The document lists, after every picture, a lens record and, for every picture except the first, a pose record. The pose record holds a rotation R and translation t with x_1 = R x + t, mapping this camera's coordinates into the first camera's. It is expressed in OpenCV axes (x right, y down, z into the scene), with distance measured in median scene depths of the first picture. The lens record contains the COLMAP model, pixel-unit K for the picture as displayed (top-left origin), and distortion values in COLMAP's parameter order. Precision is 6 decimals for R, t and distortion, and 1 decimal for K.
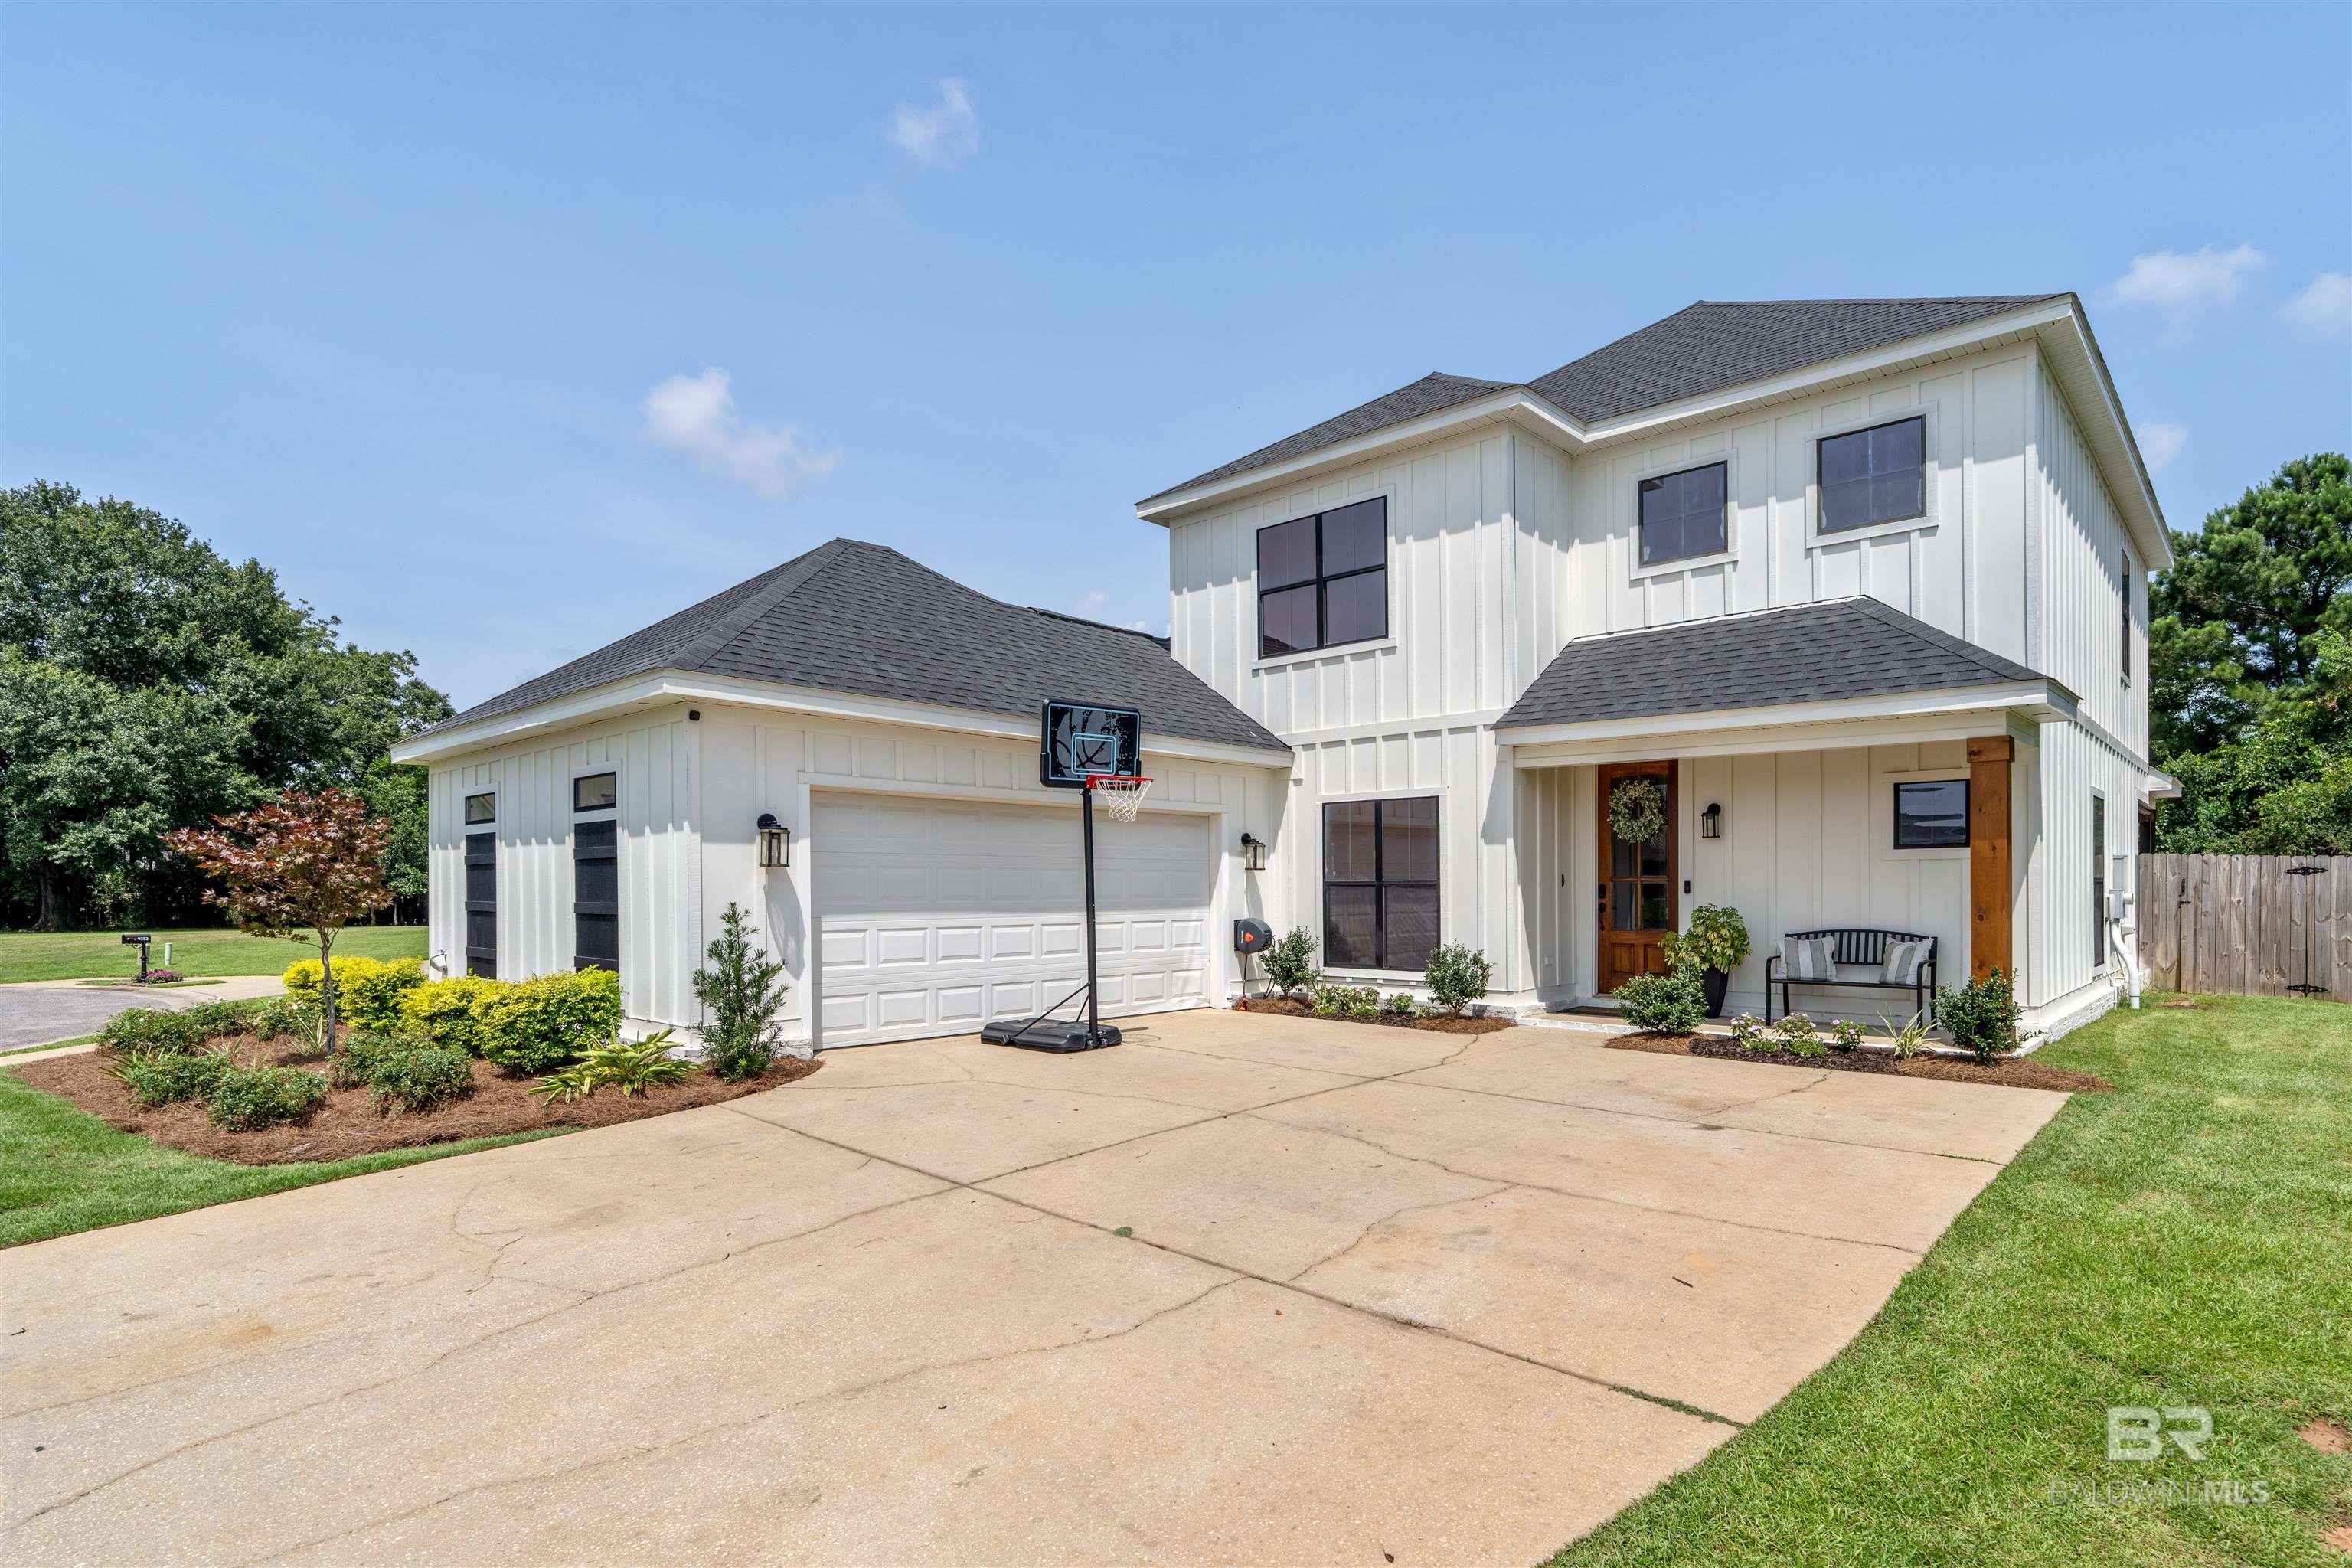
lens RADIAL K [[1202.0, 0, 1244.8], [0, 1202.0, 885.6], [0, 0, 1]] dist [-0.003266, 0.000192]
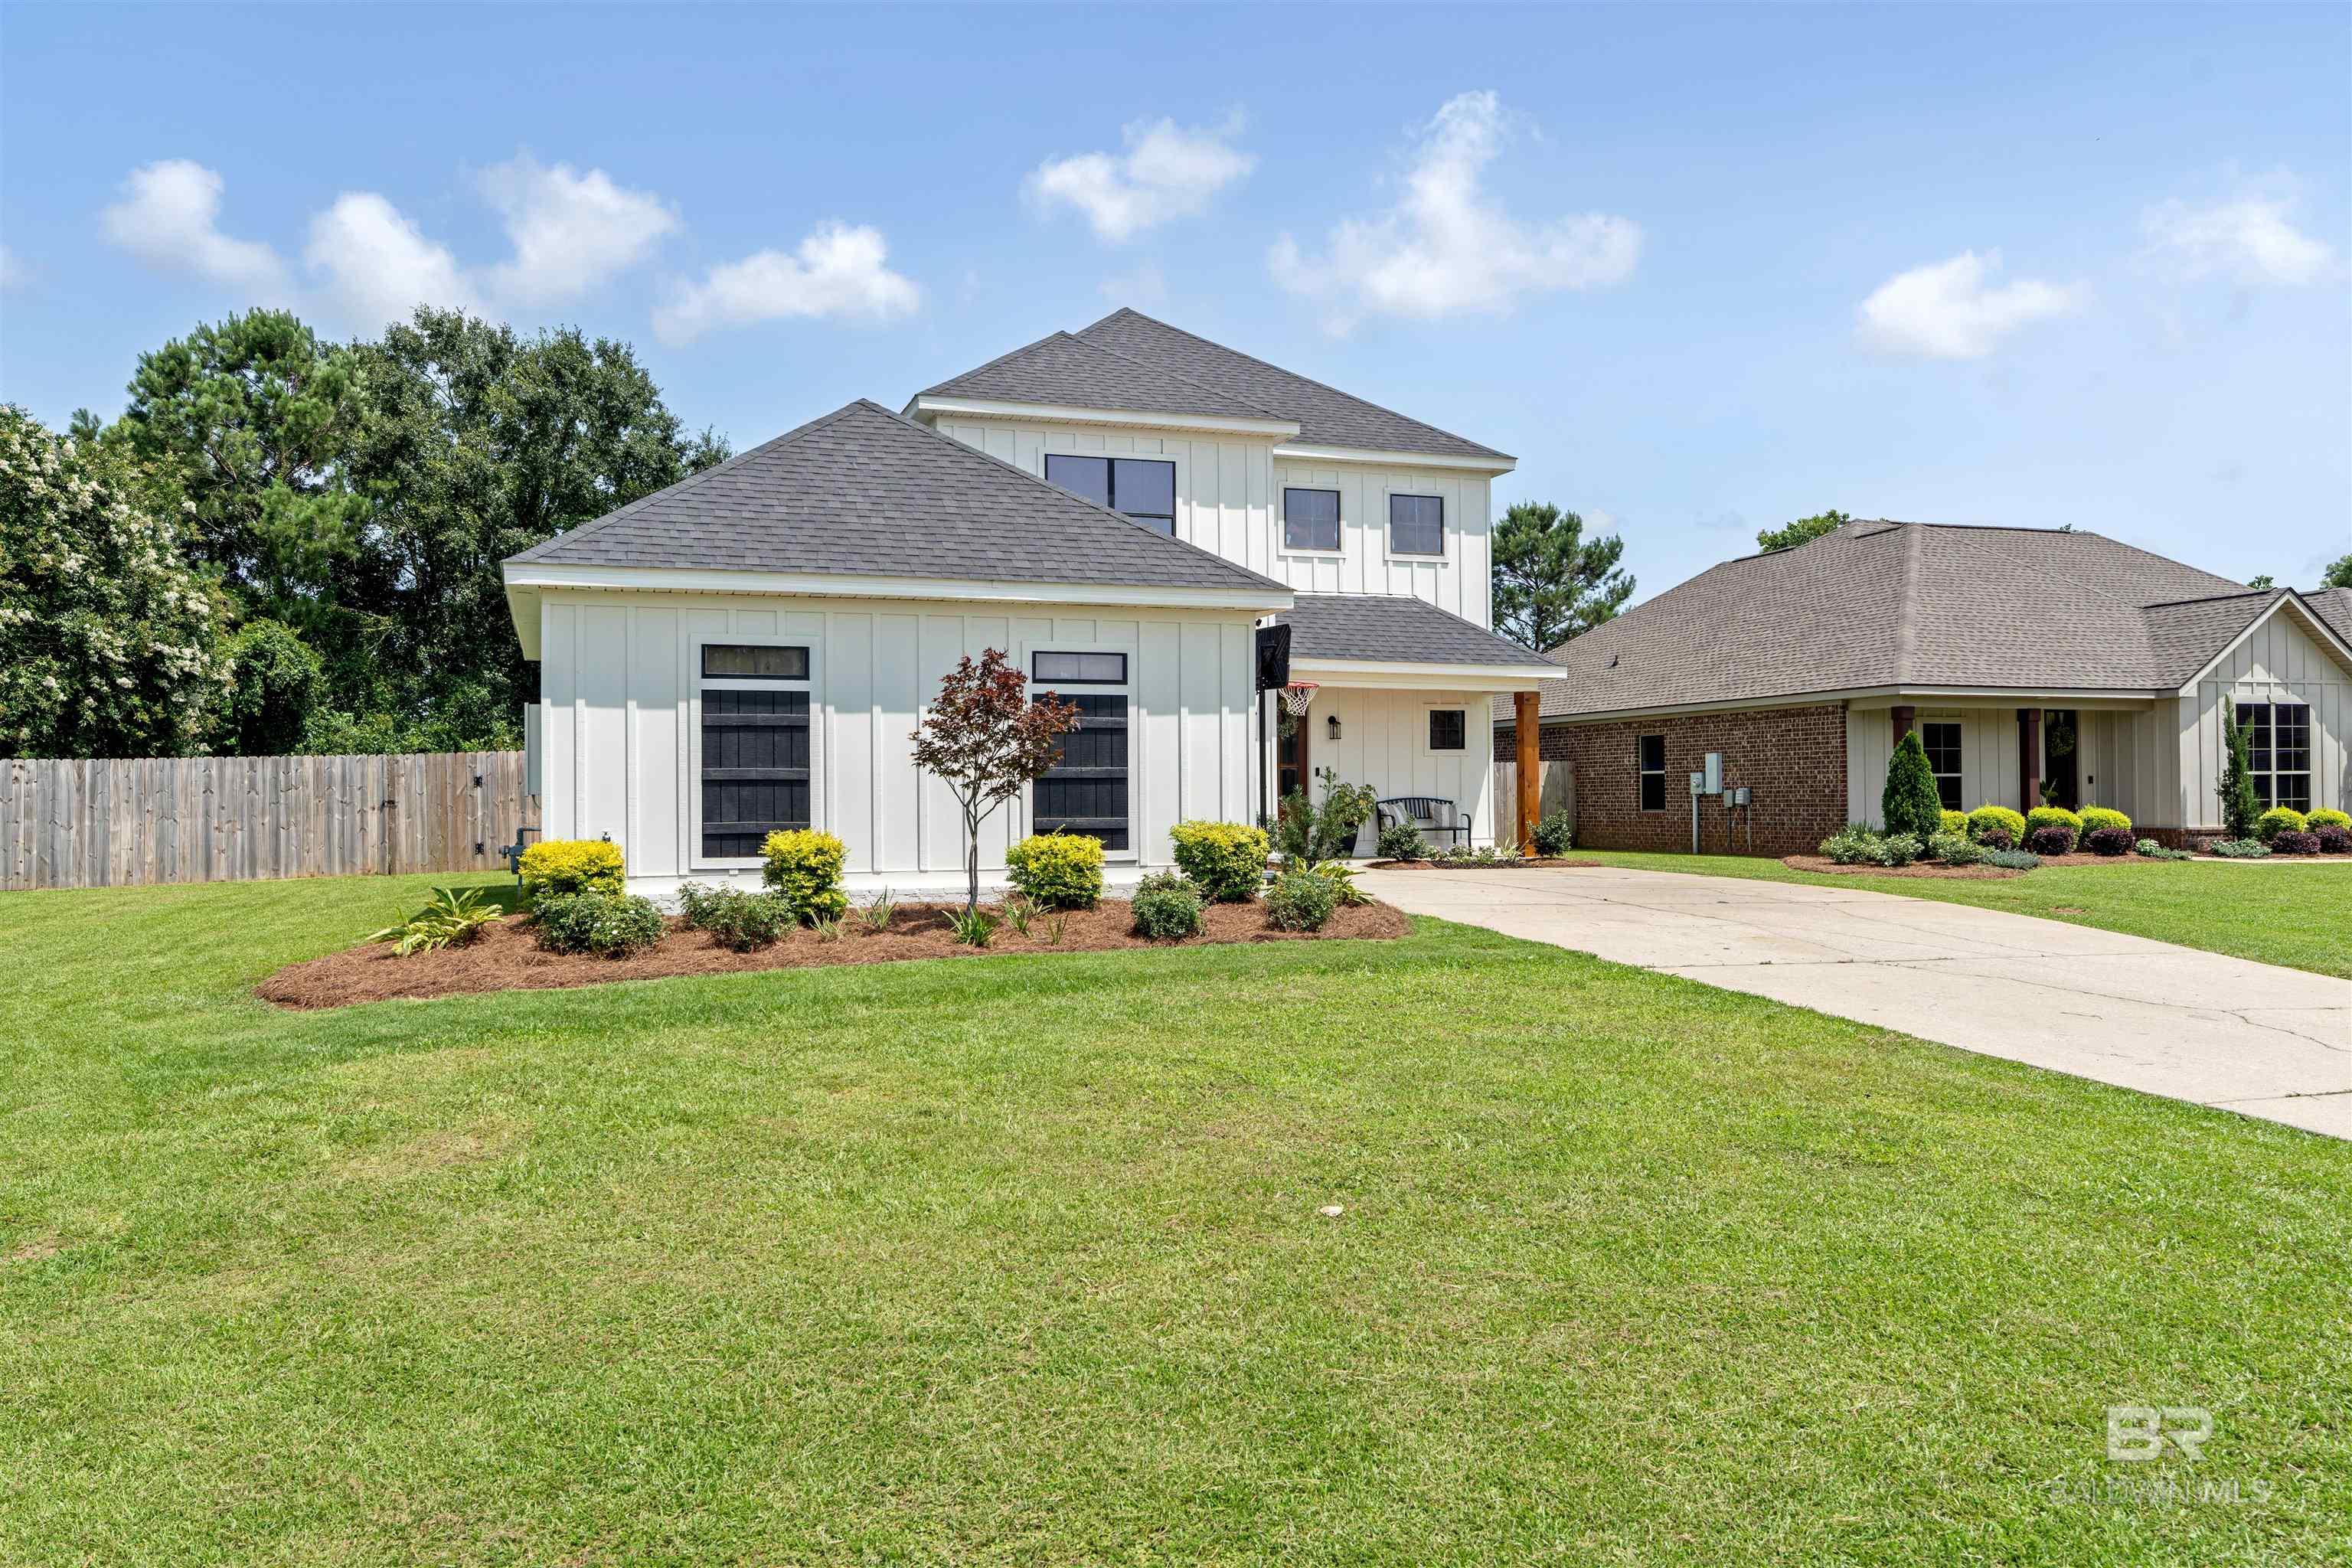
lens RADIAL K [[1724.1, 0, 1176.0], [0, 1724.1, 784.0], [0, 0, 1]] dist [0.001727, 0.001607]
pose [[0.486468, 0.007539, 0.873666, -1.498649], [0.004696, 0.999926, -0.011243, 0.037431], [-0.873686, 0.009572, 0.486396, 0.117082]]
